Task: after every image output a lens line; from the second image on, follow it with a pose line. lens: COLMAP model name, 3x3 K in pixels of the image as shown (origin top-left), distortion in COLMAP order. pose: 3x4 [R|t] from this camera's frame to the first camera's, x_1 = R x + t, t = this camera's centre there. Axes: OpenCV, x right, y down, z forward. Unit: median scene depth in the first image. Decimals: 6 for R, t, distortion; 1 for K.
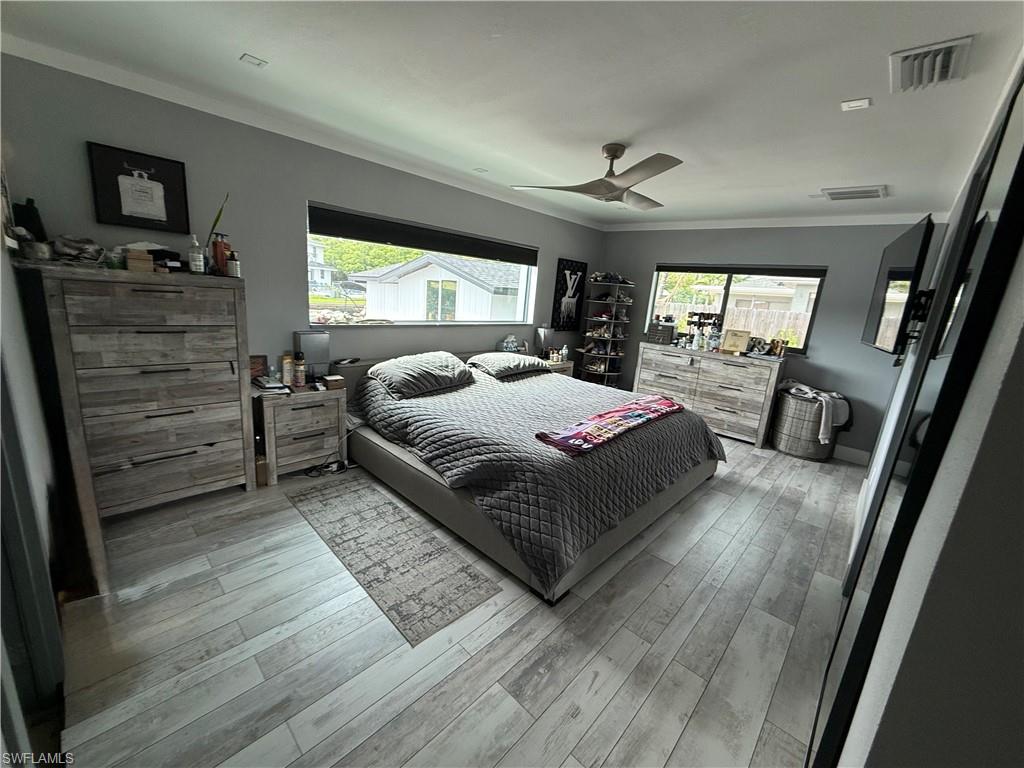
lens RADIAL K [[408.5, 0, 507.5], [0, 408.5, 384.8], [0, 0, 1]] dist [0.001564, 0.000726]
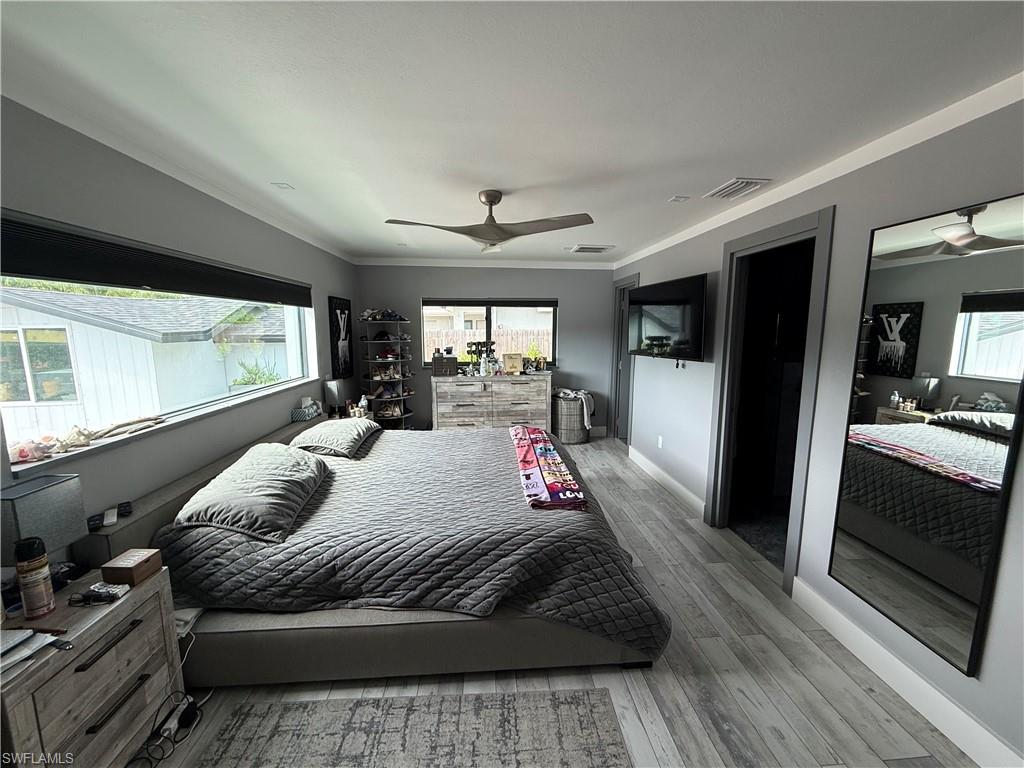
lens RADIAL K [[408.5, 0, 511.3], [0, 408.5, 385.3], [0, 0, 1]] dist [0.001564, 0.000726]
pose [[0.671862, -0.184336, 0.717371, -0.389855], [0.222565, 0.974020, 0.041840, -0.126242], [-0.706447, 0.131551, 0.695433, 0.267140]]
